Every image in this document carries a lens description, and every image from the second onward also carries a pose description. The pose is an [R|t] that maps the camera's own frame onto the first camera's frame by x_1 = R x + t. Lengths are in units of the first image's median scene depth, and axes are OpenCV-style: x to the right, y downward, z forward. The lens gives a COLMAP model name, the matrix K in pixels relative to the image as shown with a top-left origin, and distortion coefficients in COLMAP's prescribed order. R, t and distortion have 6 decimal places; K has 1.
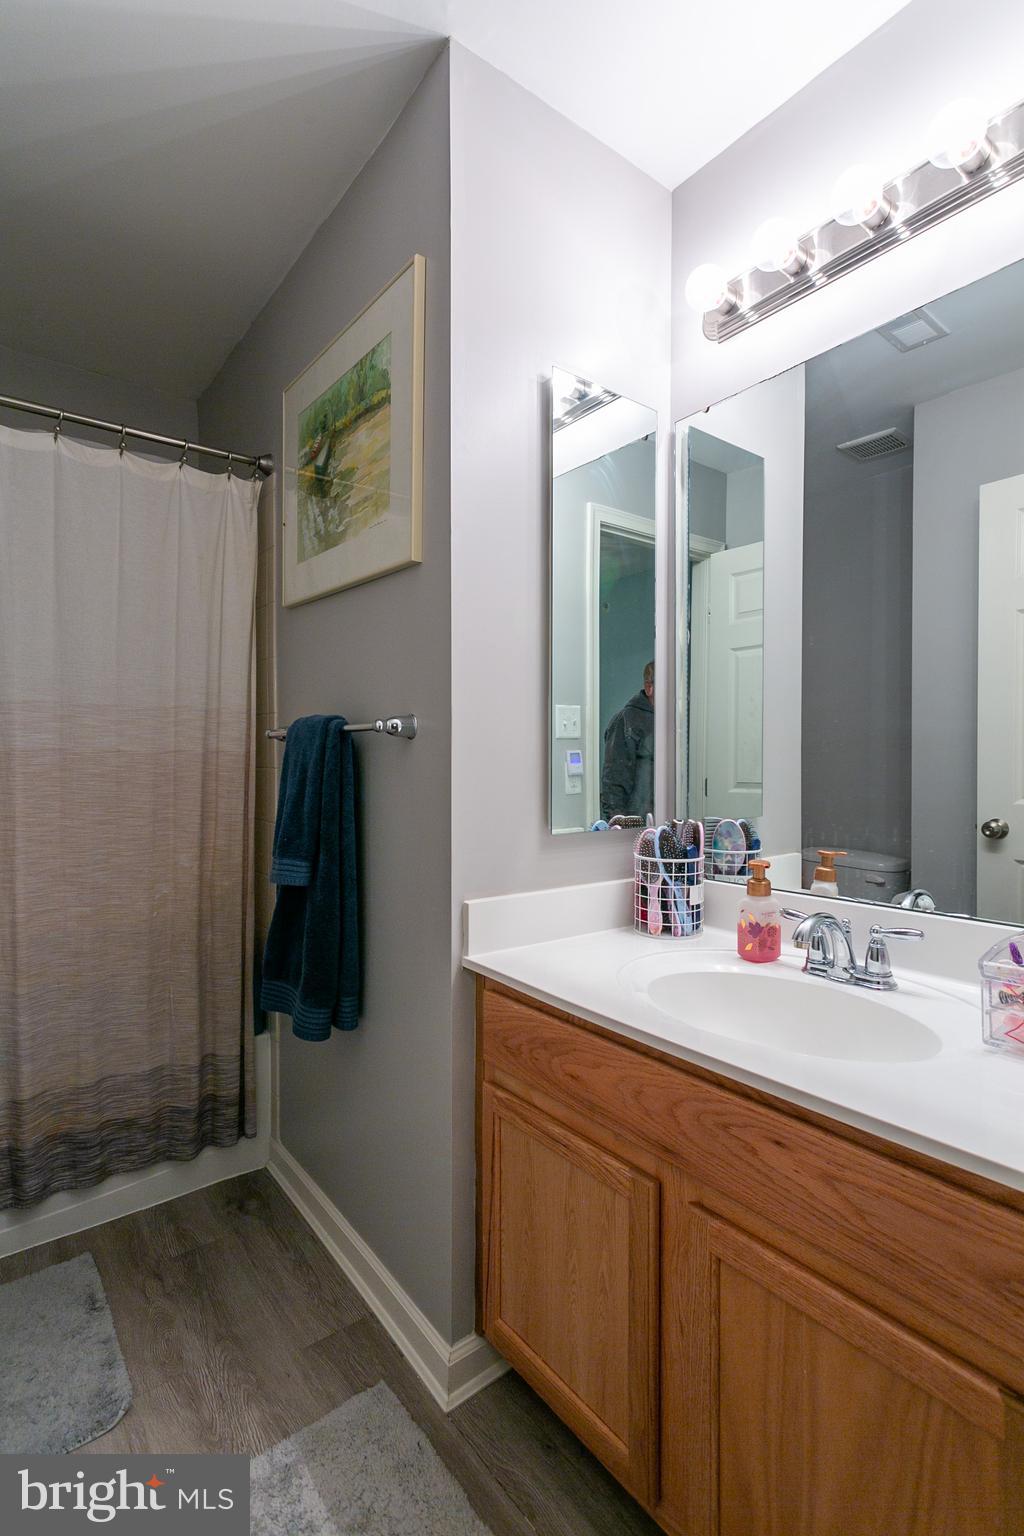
lens RADIAL K [[733.6, 0, 509.3], [0, 733.6, 774.9], [0, 0, 1]] dist [0.001770, 0.004317]
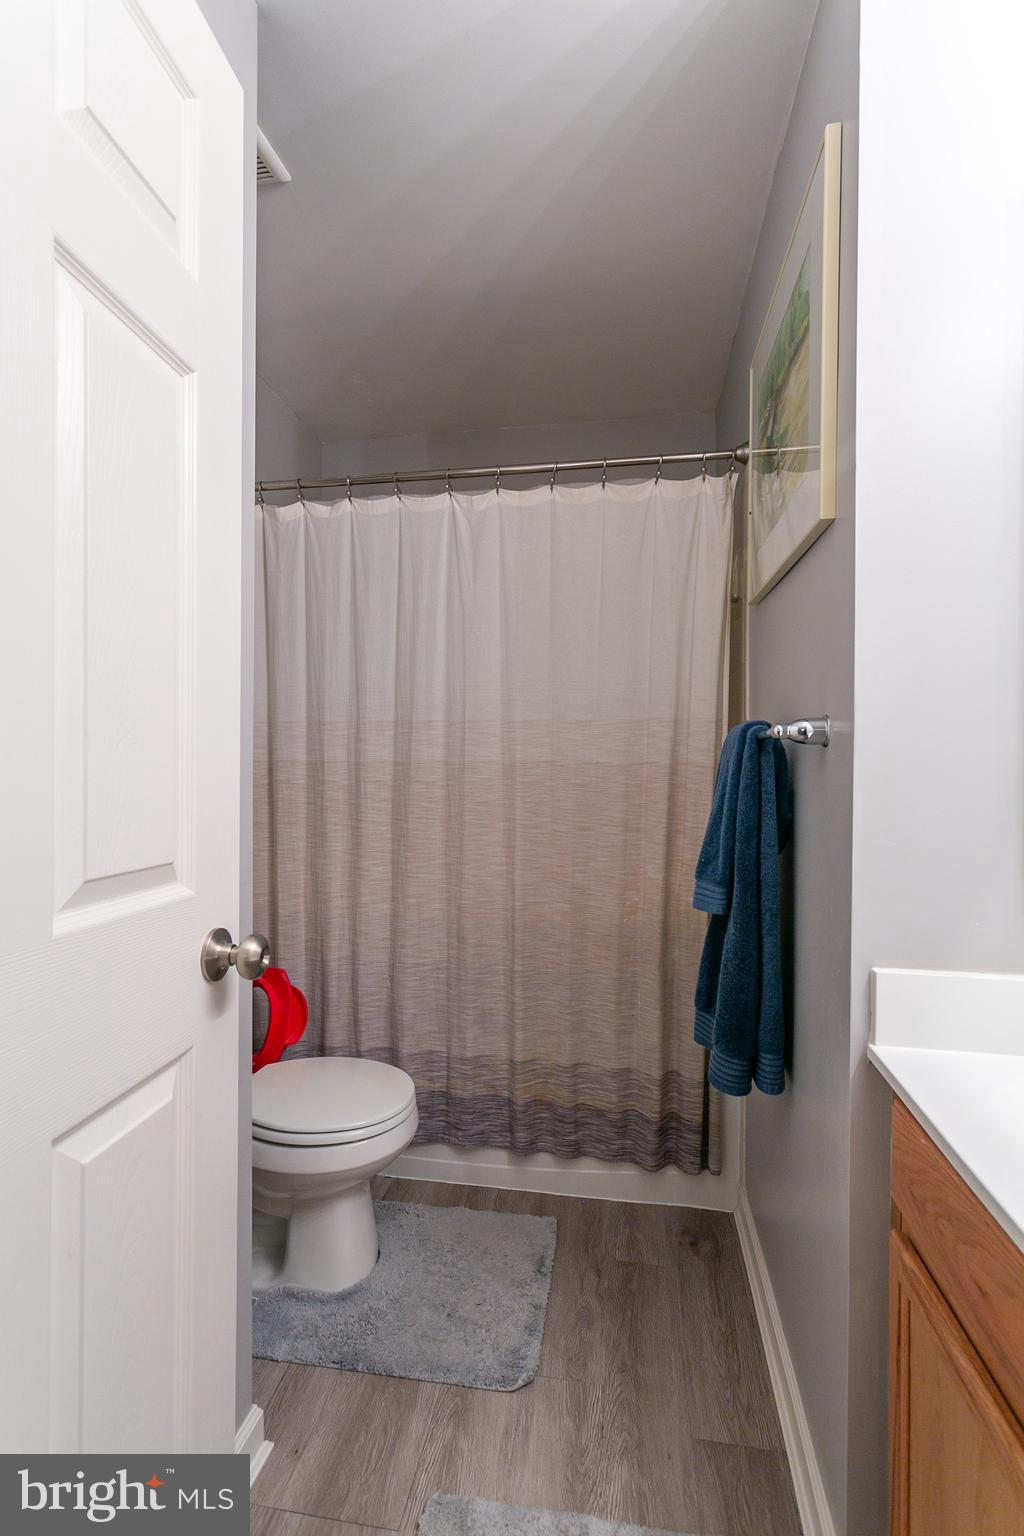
lens RADIAL K [[733.6, 0, 509.3], [0, 733.6, 774.9], [0, 0, 1]] dist [0.001770, 0.004317]
pose [[0.678731, 0.008959, -0.734332, 0.175261], [-0.018852, 0.999809, -0.005226, -0.006970], [0.734145, 0.017391, 0.678770, 0.182871]]
